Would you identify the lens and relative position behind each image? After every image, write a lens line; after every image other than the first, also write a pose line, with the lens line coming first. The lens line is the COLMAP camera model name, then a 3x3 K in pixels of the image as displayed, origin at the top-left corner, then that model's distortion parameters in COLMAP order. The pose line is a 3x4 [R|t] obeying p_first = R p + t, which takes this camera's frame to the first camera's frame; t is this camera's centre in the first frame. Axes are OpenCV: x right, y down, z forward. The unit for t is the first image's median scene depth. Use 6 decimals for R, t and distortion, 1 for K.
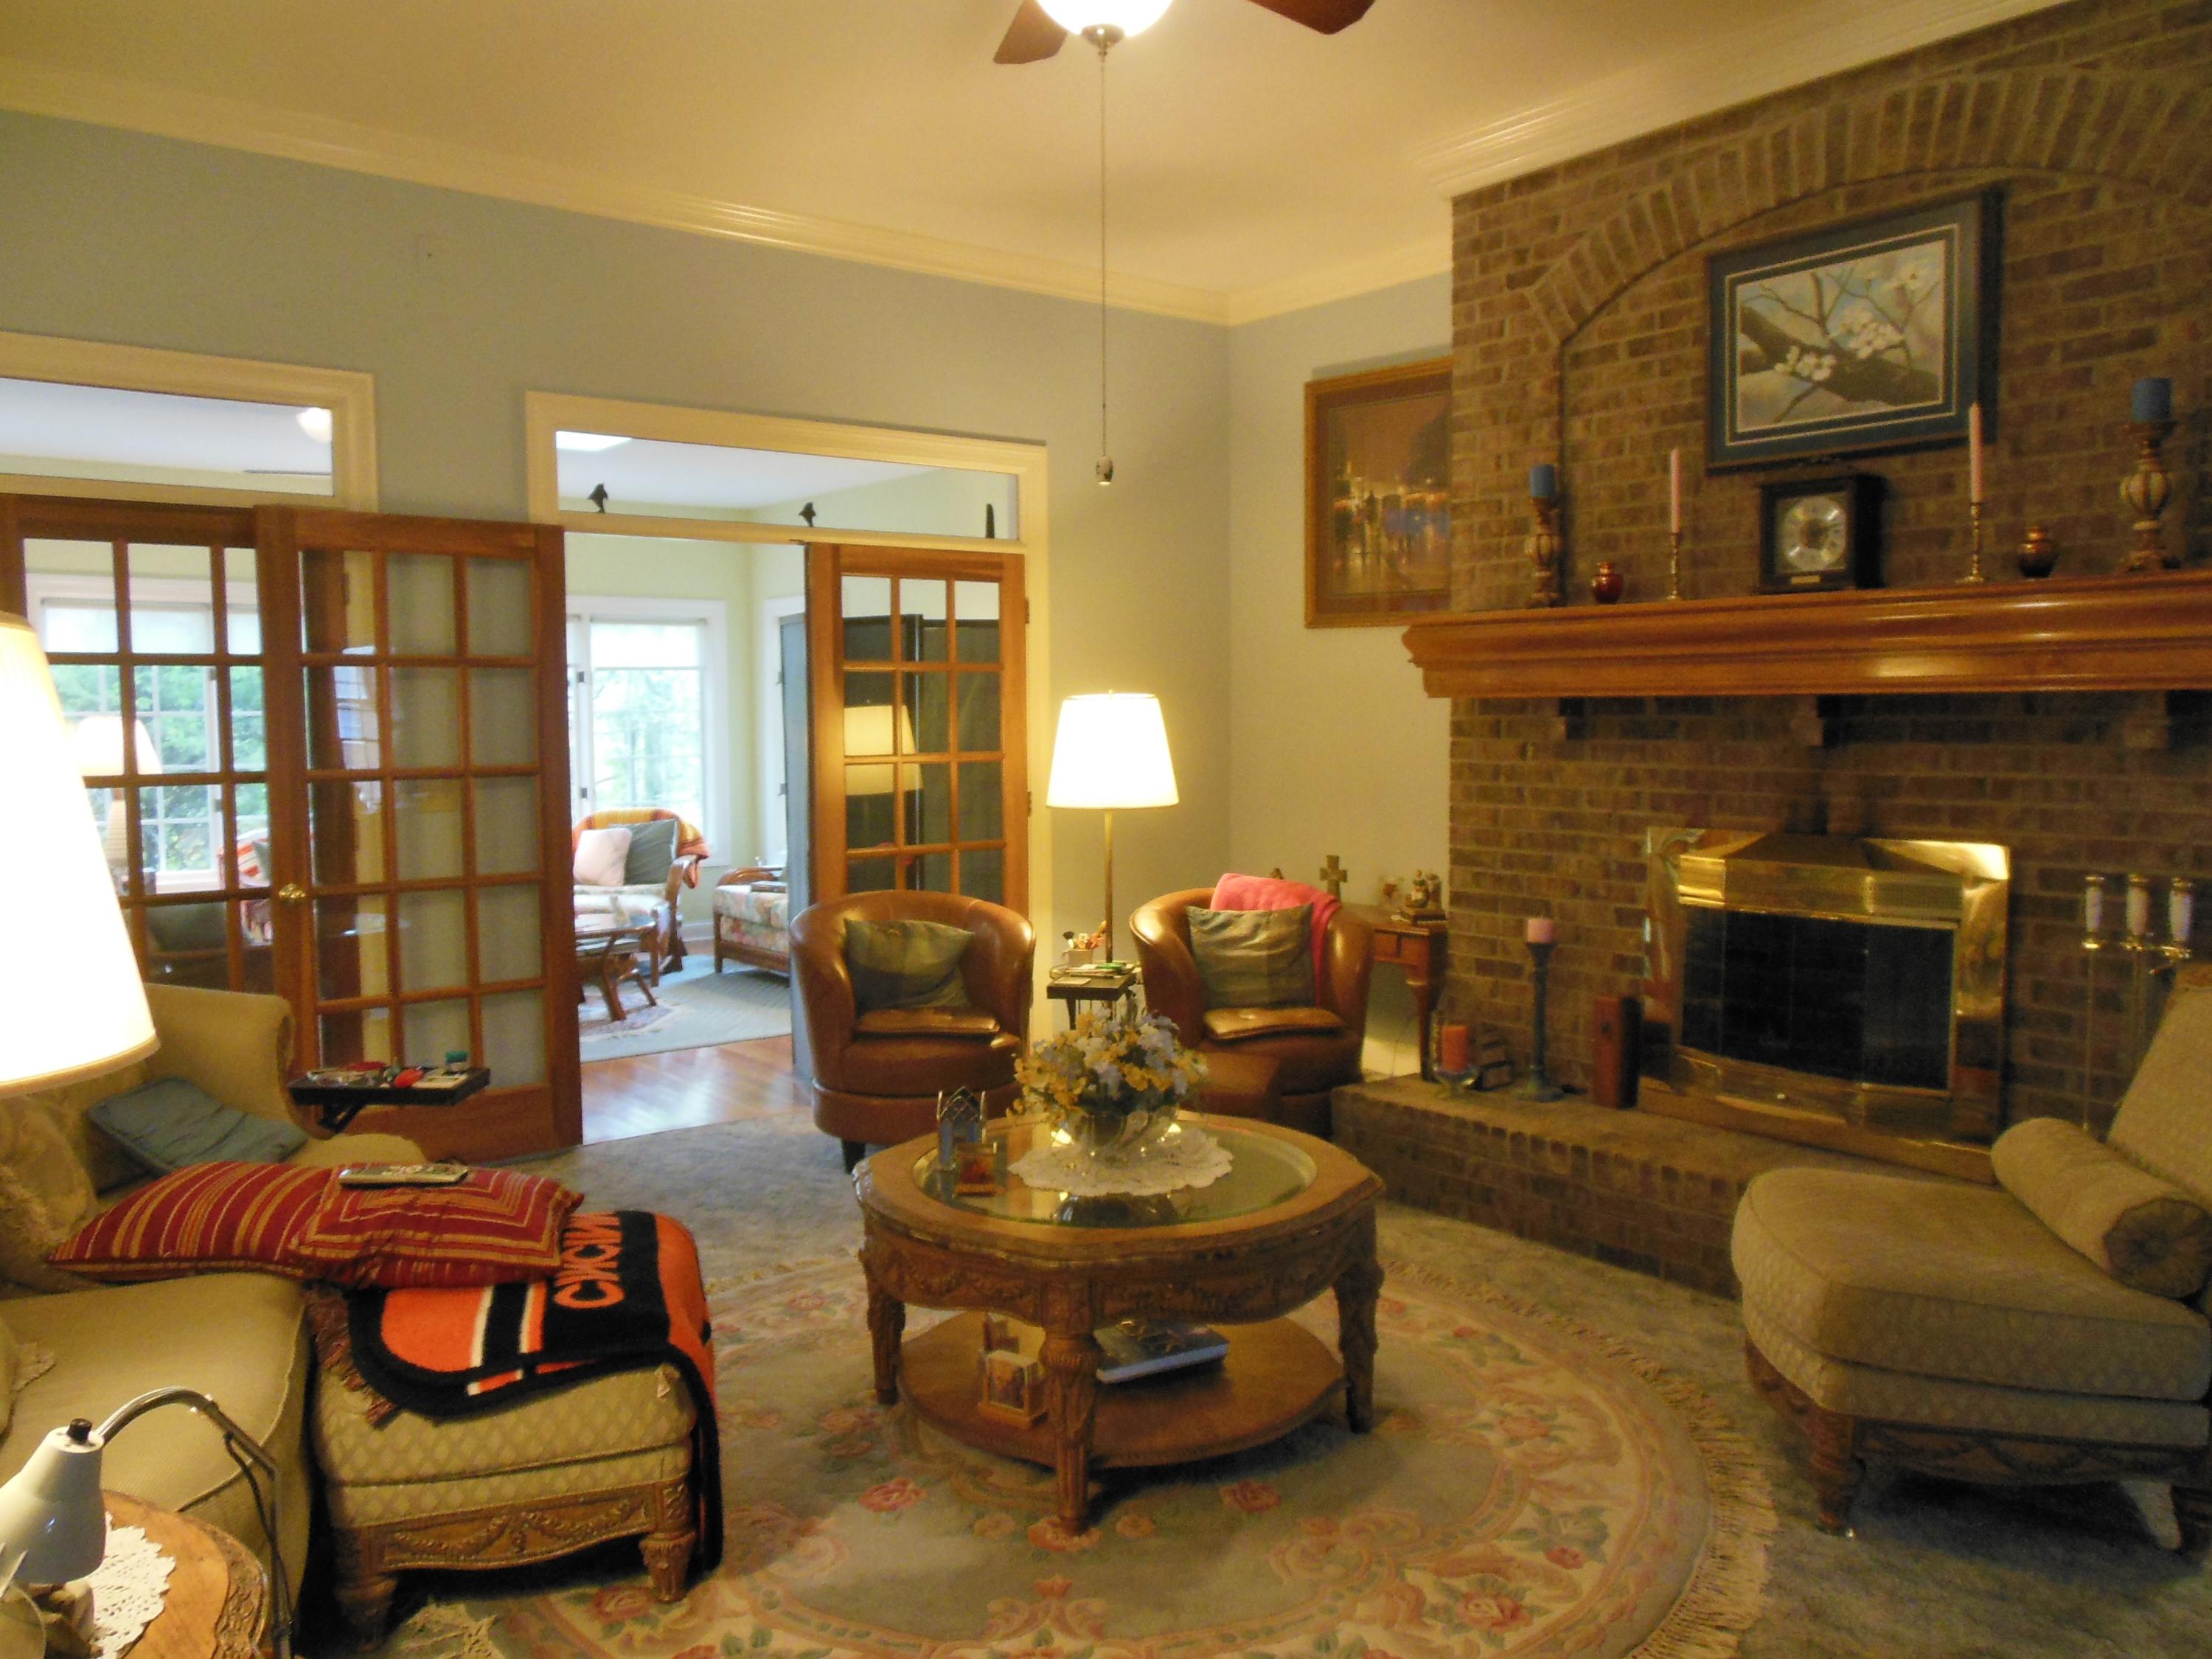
lens RADIAL K [[1679.9, 0, 1101.7], [0, 1679.9, 845.7], [0, 0, 1]] dist [-0.079685, 0.113081]
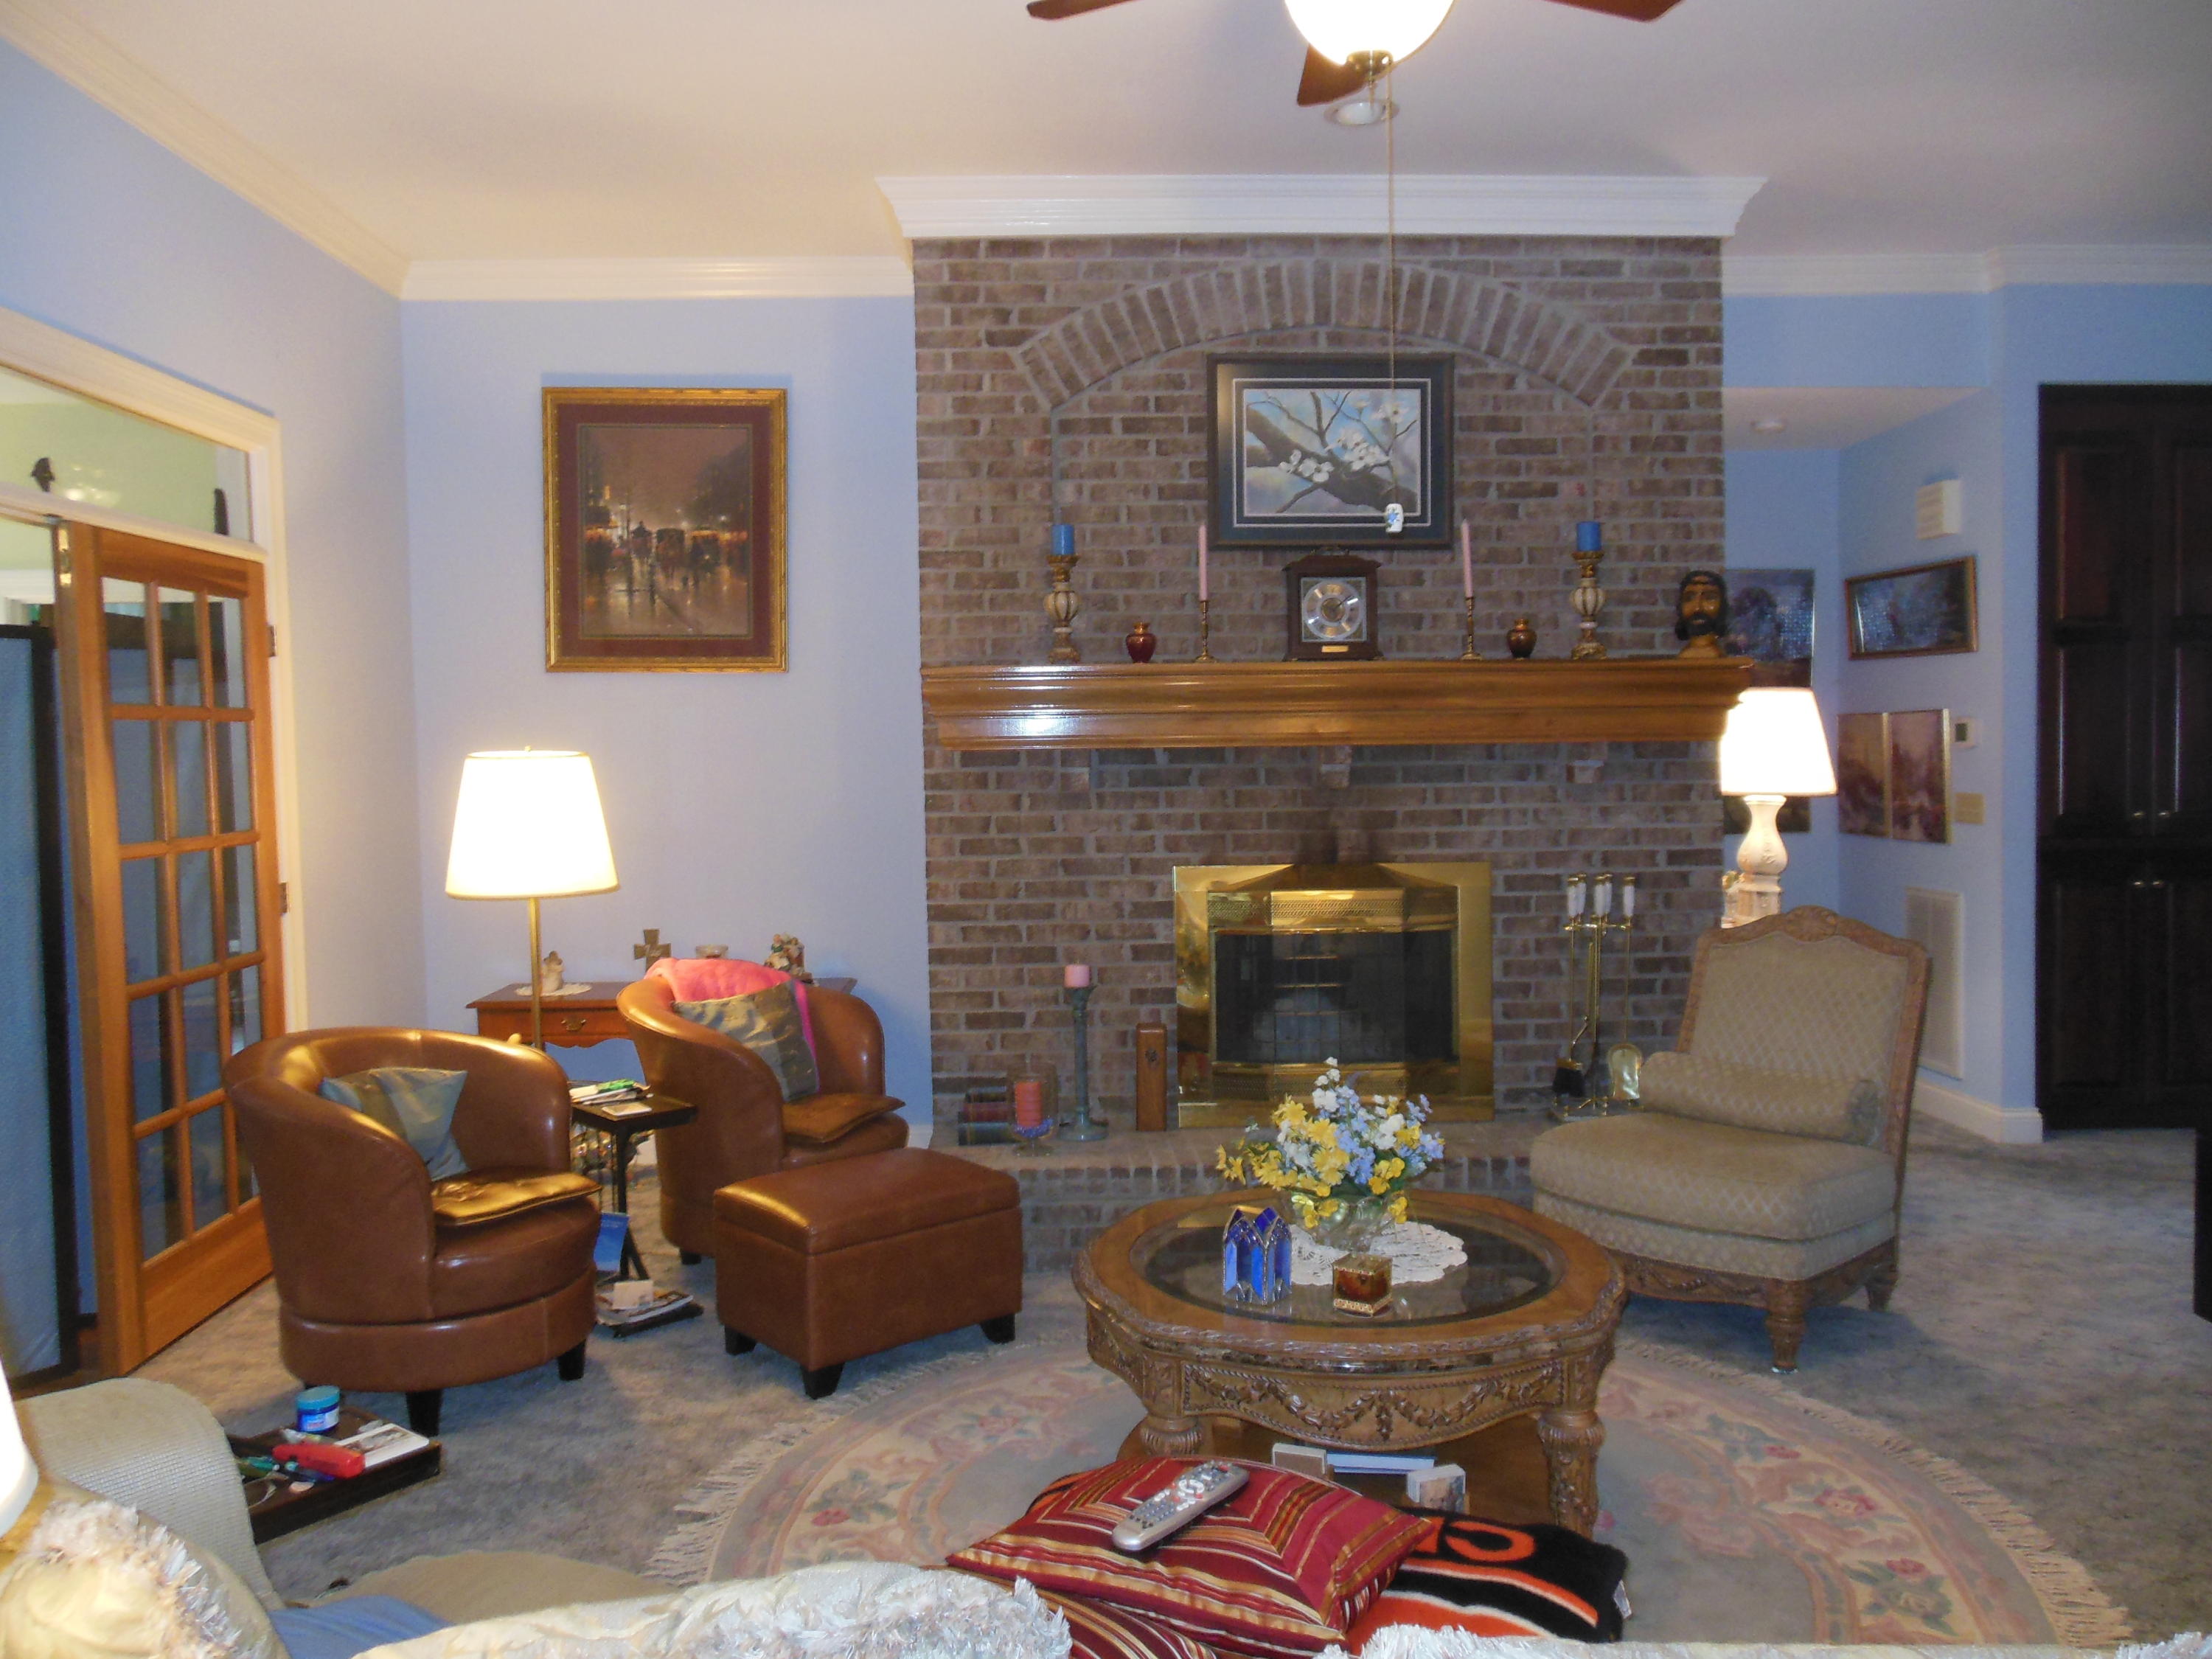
lens RADIAL K [[1679.9, 0, 1088.7], [0, 1679.9, 835.2], [0, 0, 1]] dist [-0.079685, 0.113081]
pose [[0.593615, -0.045608, 0.803456, -0.599826], [0.075176, 0.997170, 0.001062, -0.038324], [-0.801230, 0.059770, 0.595364, 0.401784]]
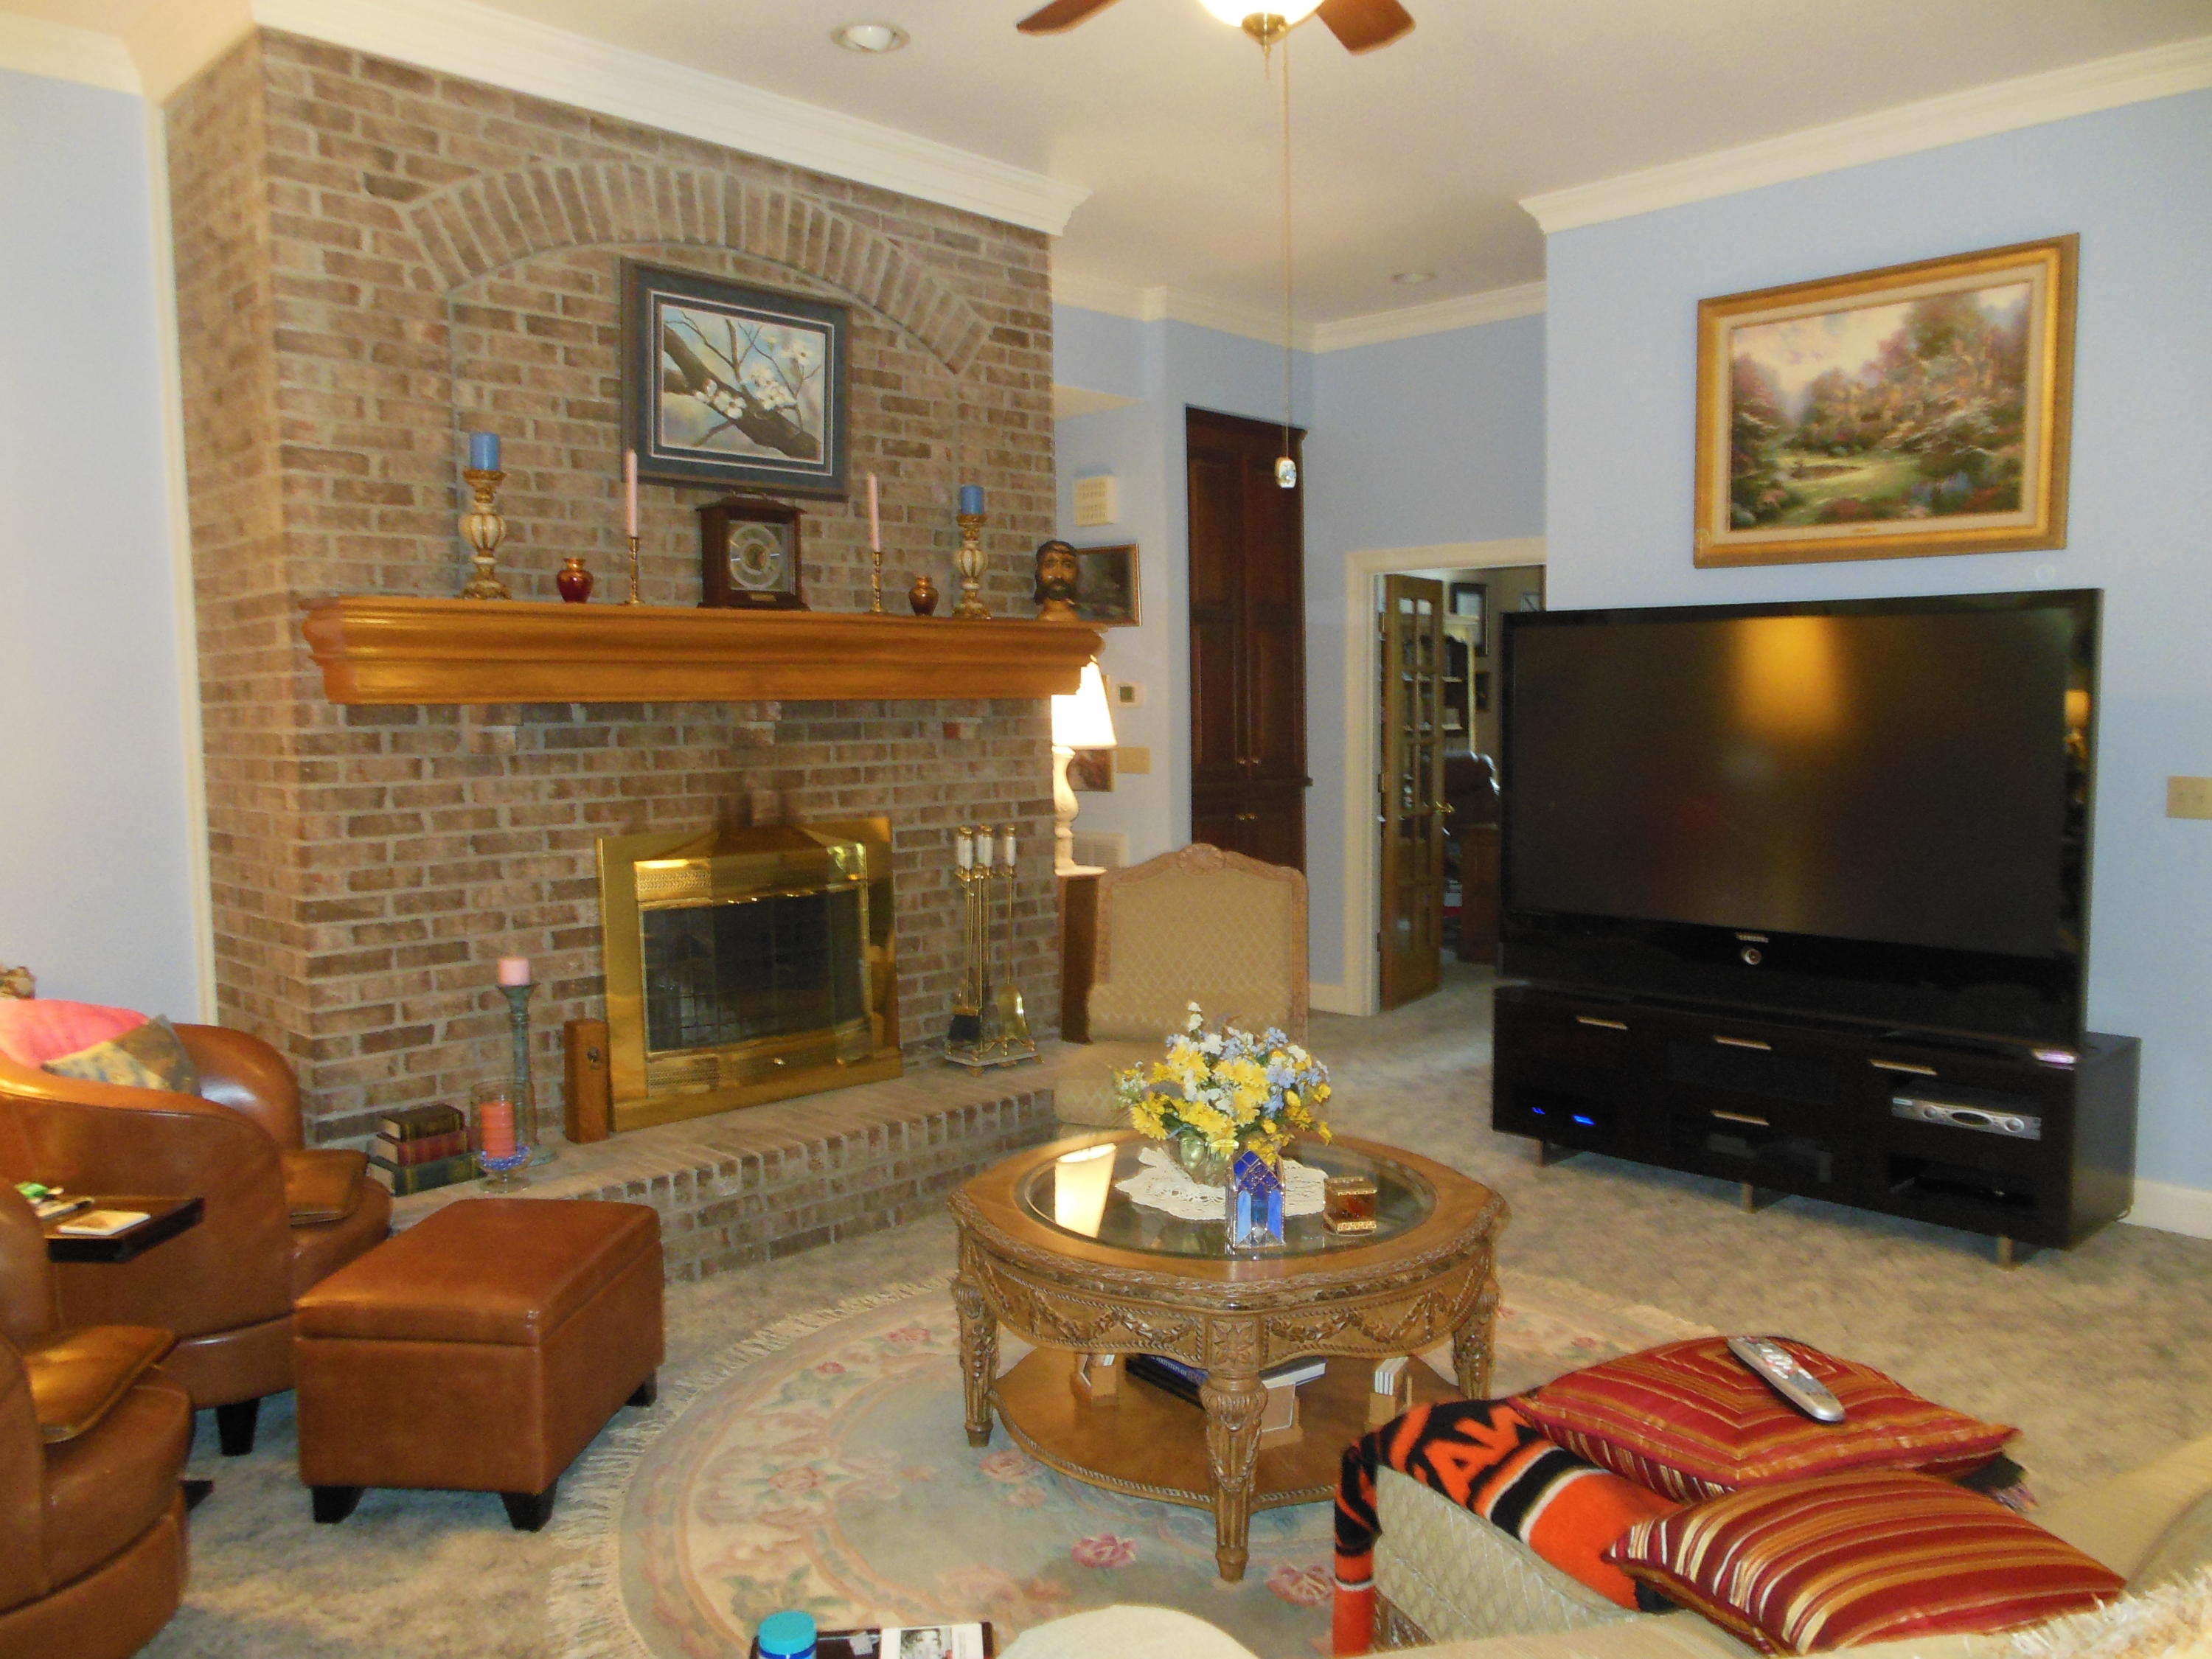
lens RADIAL K [[1679.9, 0, 1113.2], [0, 1679.9, 840.3], [0, 0, 1]] dist [-0.079685, 0.113081]
pose [[-0.127732, -0.075910, 0.988900, -0.673498], [0.086692, 0.992396, 0.087376, -0.070324], [-0.988013, 0.096890, -0.120180, 0.847350]]
